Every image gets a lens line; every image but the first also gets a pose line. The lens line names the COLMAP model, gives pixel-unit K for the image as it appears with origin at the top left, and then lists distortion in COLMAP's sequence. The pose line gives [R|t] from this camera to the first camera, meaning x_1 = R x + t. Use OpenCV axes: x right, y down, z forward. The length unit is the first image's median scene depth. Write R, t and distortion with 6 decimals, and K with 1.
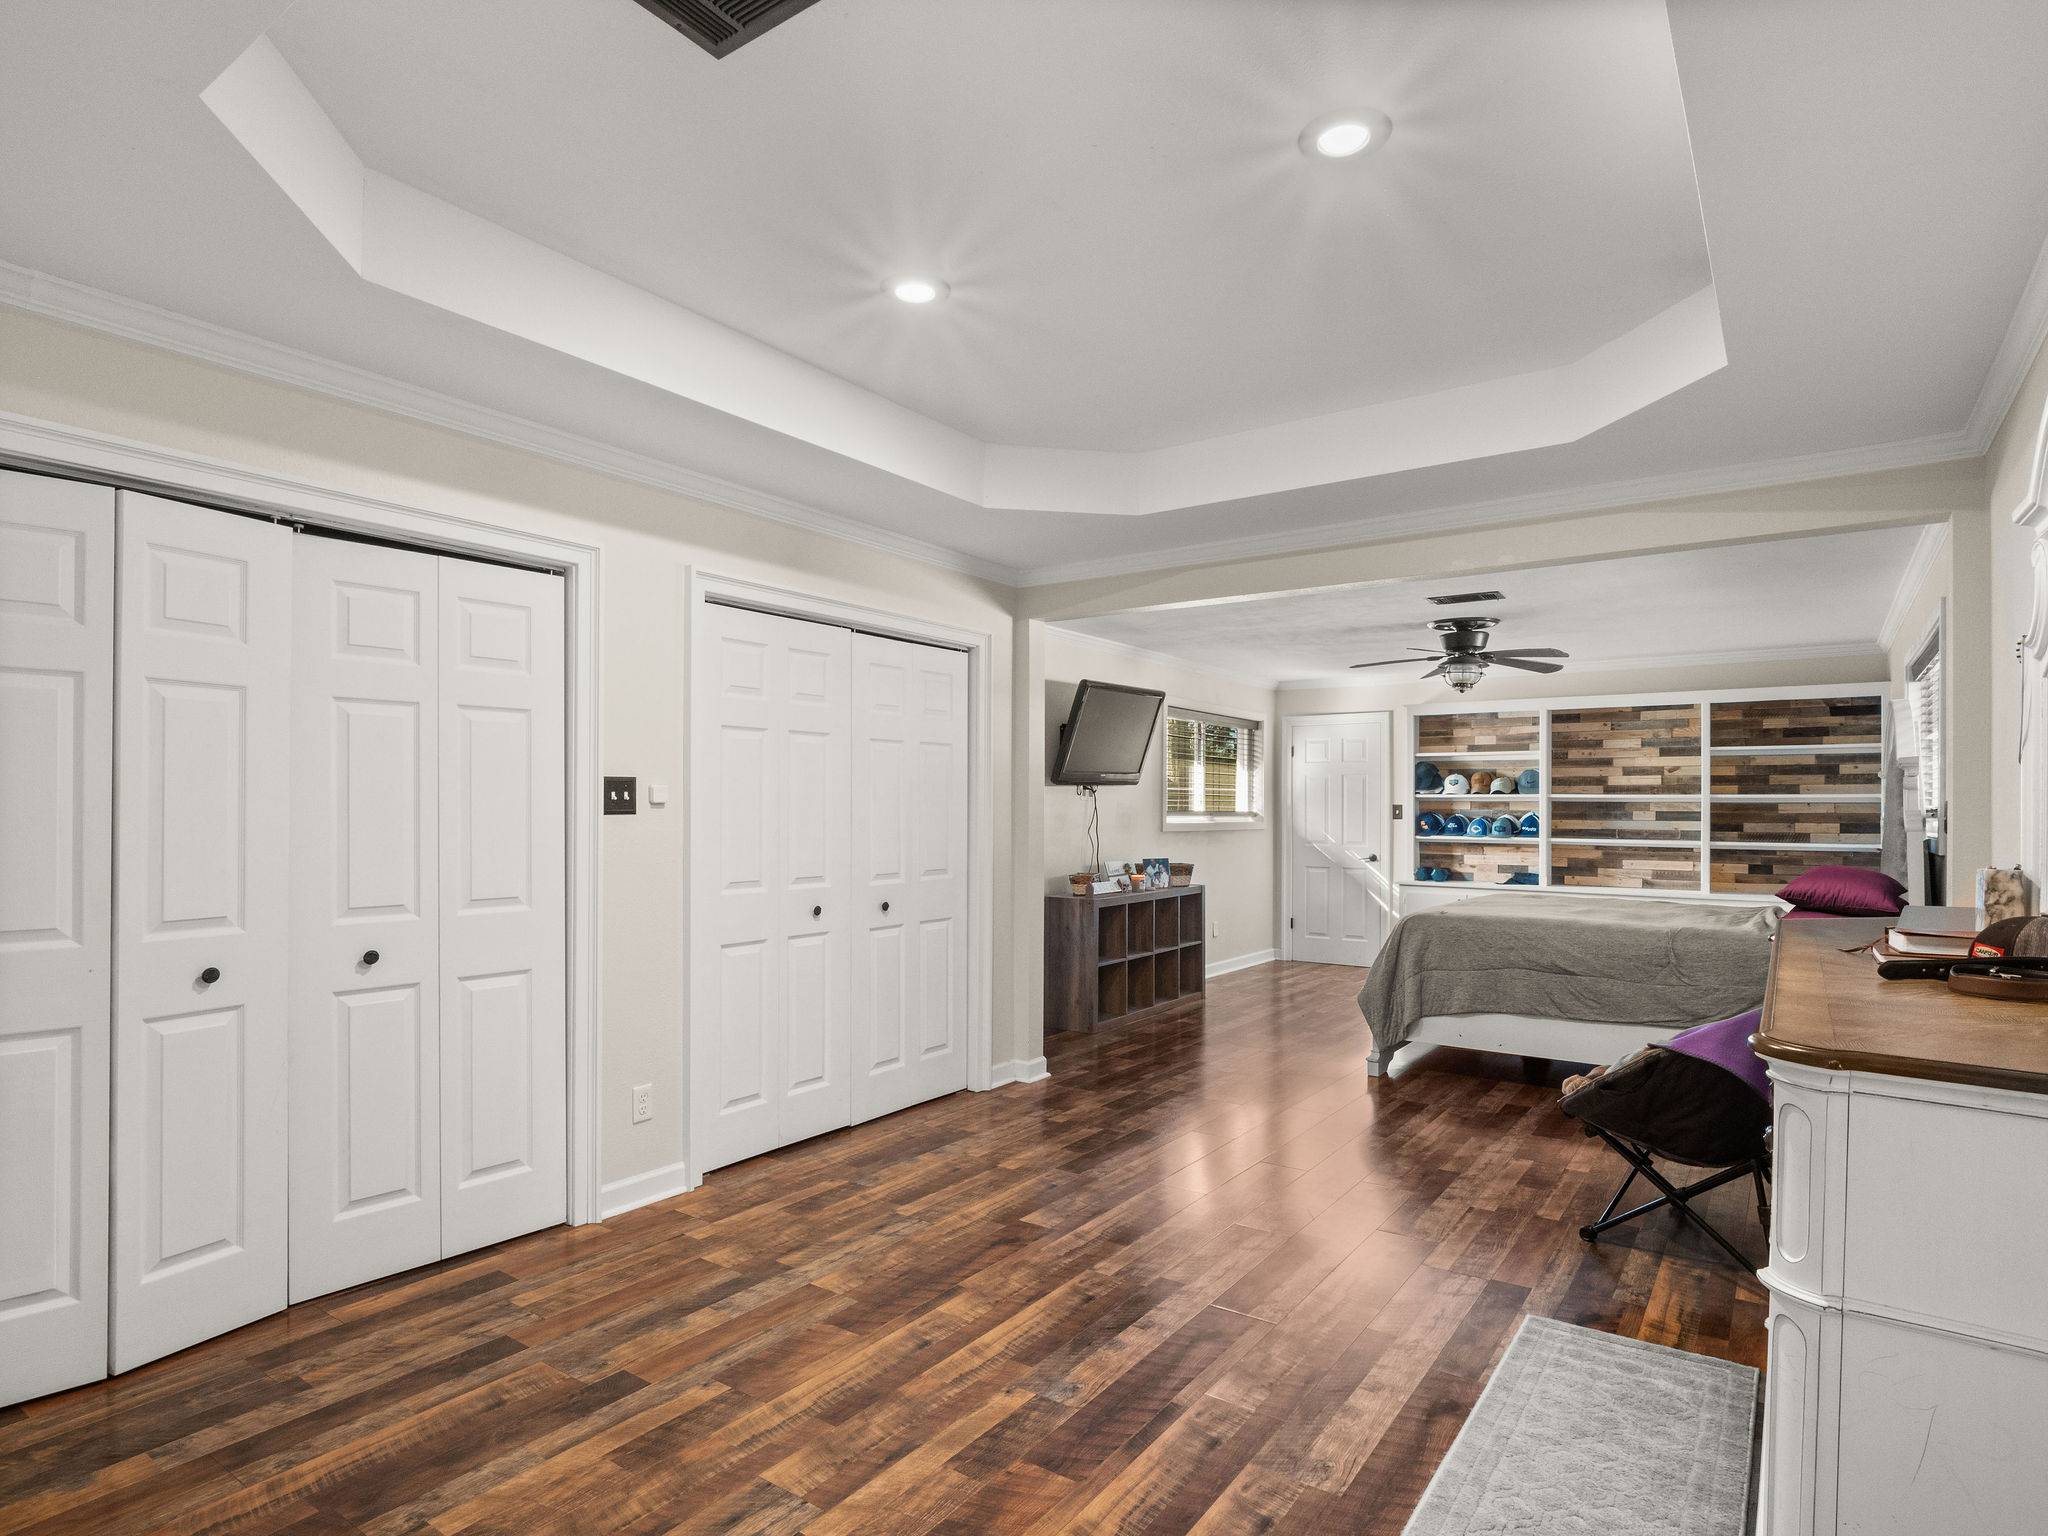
lens RADIAL K [[1084.7, 0, 1055.5], [0, 1084.7, 823.3], [0, 0, 1]] dist [-0.002839, -0.000690]
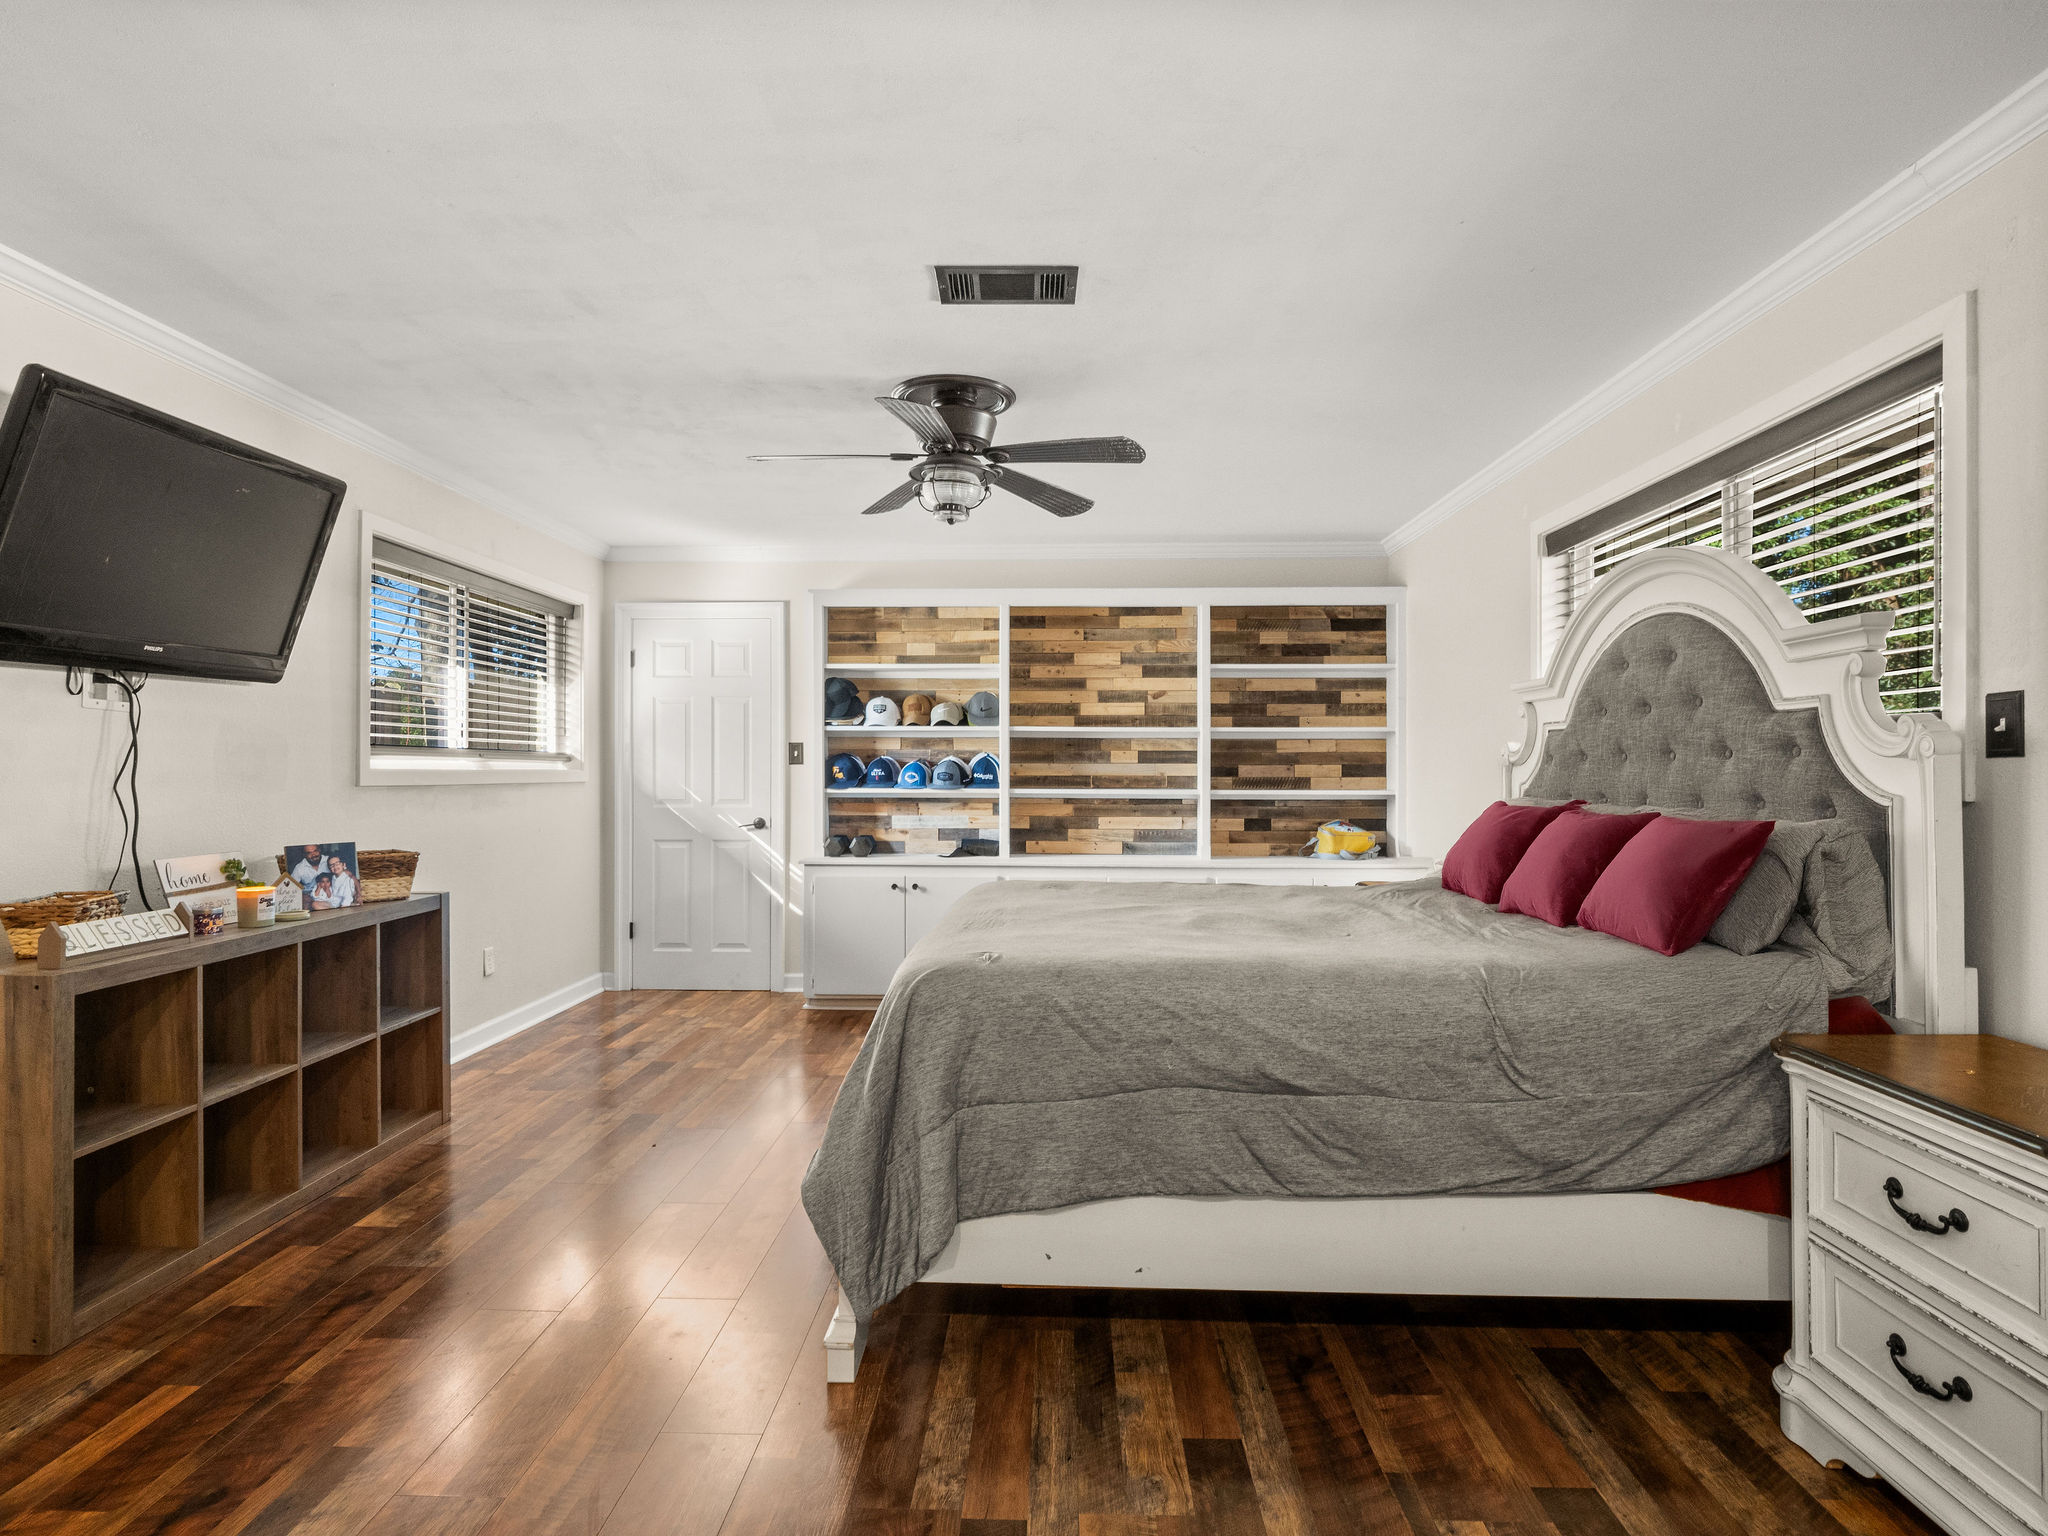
lens RADIAL K [[1067.6, 0, 1021.7], [0, 1067.6, 750.2], [0, 0, 1]] dist [-0.007726, -0.001799]
pose [[0.844985, 0.005381, 0.534762, 0.091999], [0.010610, 0.999584, -0.026824, 0.007312], [-0.534684, 0.028340, 0.844577, 0.417390]]
